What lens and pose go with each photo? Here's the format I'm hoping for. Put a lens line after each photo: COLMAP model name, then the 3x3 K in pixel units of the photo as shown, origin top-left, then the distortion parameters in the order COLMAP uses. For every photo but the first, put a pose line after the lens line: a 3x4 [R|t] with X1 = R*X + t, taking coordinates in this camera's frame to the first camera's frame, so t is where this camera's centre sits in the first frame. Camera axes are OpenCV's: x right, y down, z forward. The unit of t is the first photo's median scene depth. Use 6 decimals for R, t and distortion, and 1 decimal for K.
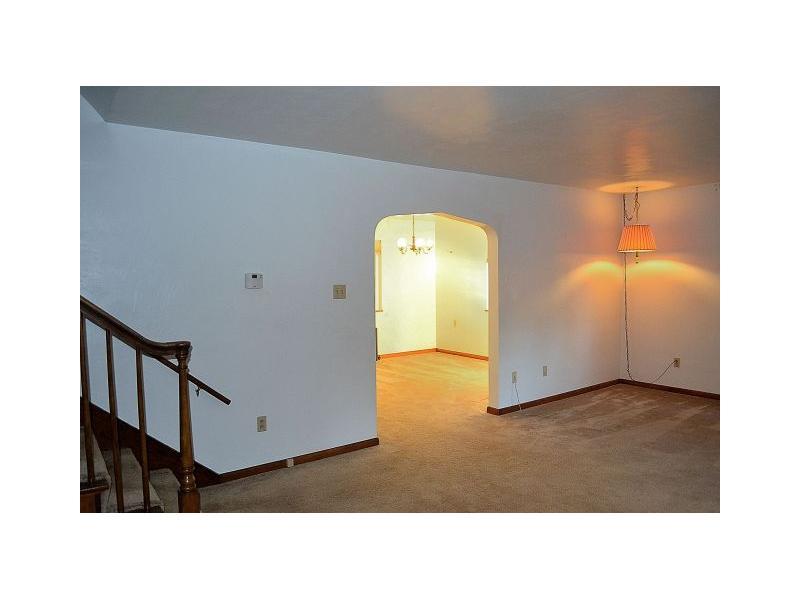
lens RADIAL K [[547.2, 0, 400.0], [0, 547.2, 300.0], [0, 0, 1]] dist [0.006265, 0.002461]
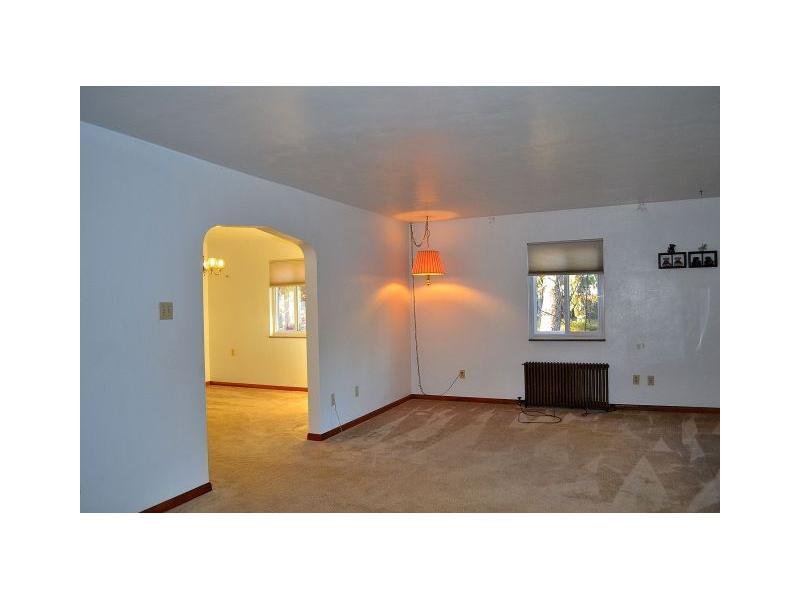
lens RADIAL K [[547.2, 0, 400.0], [0, 547.2, 300.0], [0, 0, 1]] dist [0.006265, 0.002461]
pose [[0.883399, -0.005325, 0.468591, -0.135517], [0.033039, 0.998155, -0.050943, 0.016563], [-0.467455, 0.060485, 0.881945, 0.069283]]
